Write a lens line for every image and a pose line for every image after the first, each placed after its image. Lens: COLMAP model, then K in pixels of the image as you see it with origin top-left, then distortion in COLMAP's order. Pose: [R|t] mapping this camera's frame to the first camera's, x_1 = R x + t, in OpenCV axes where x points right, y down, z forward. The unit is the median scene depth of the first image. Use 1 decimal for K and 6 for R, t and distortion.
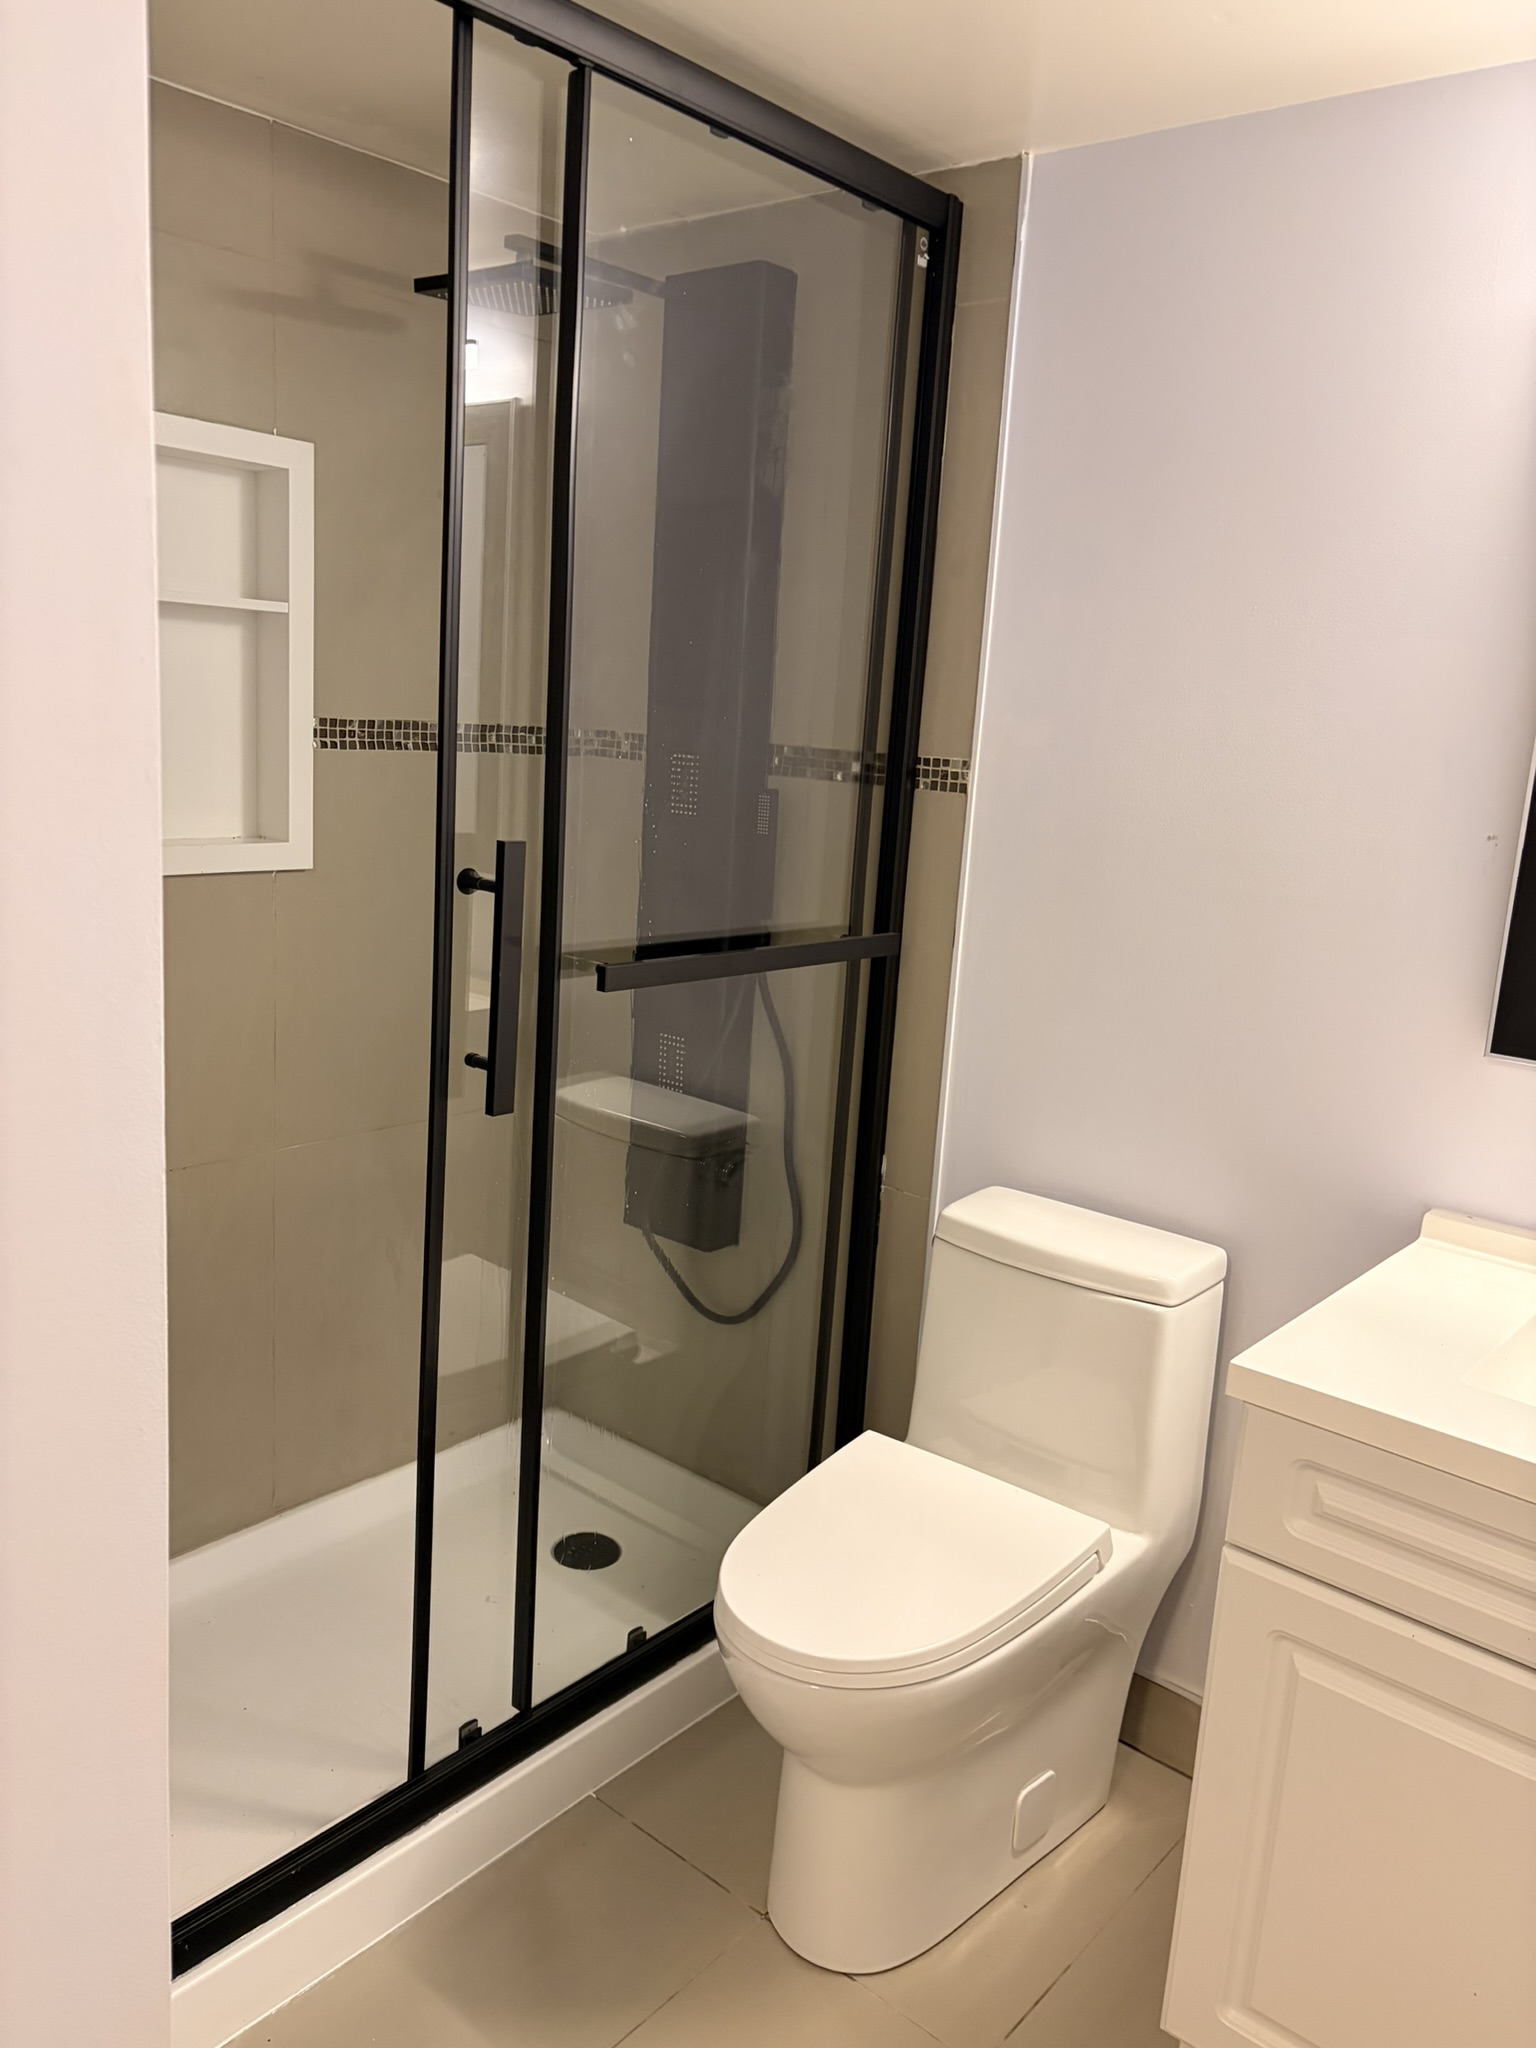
lens RADIAL K [[1568.3, 0, 773.9], [0, 1568.3, 1030.8], [0, 0, 1]] dist [0.069808, -0.121226]
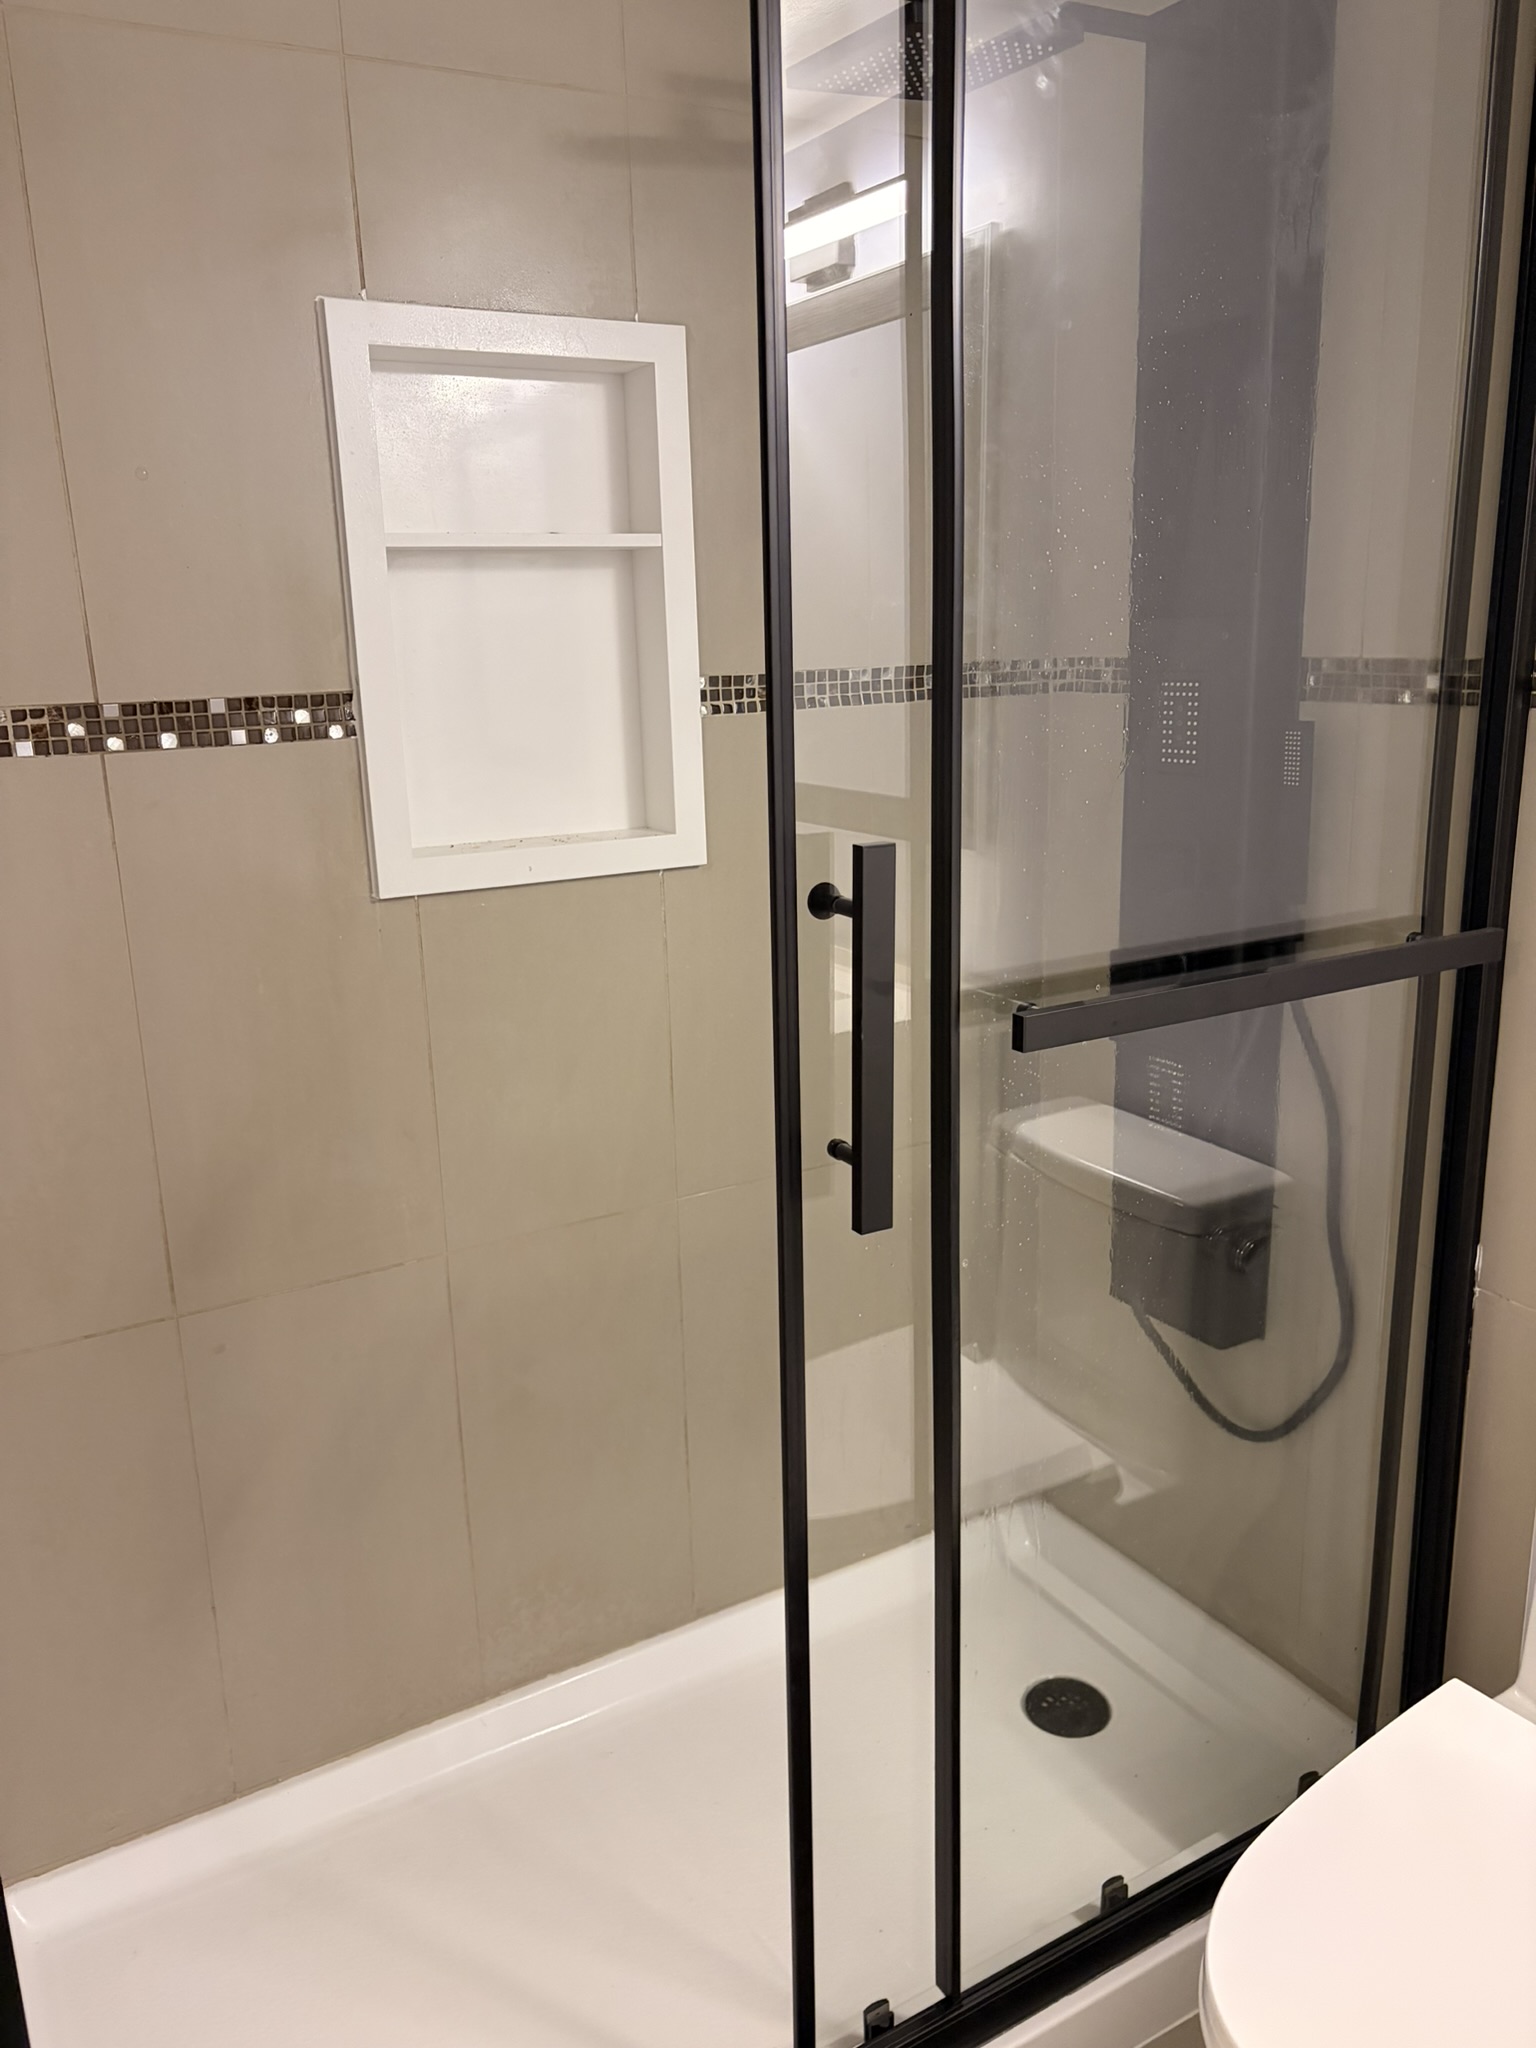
lens RADIAL K [[1568.3, 0, 773.9], [0, 1568.3, 1030.8], [0, 0, 1]] dist [0.069808, -0.121226]
pose [[0.939607, -0.004116, -0.342232, 0.017695], [0.017898, 0.999150, 0.037122, -0.046436], [0.341788, -0.041005, 0.938882, 0.248406]]
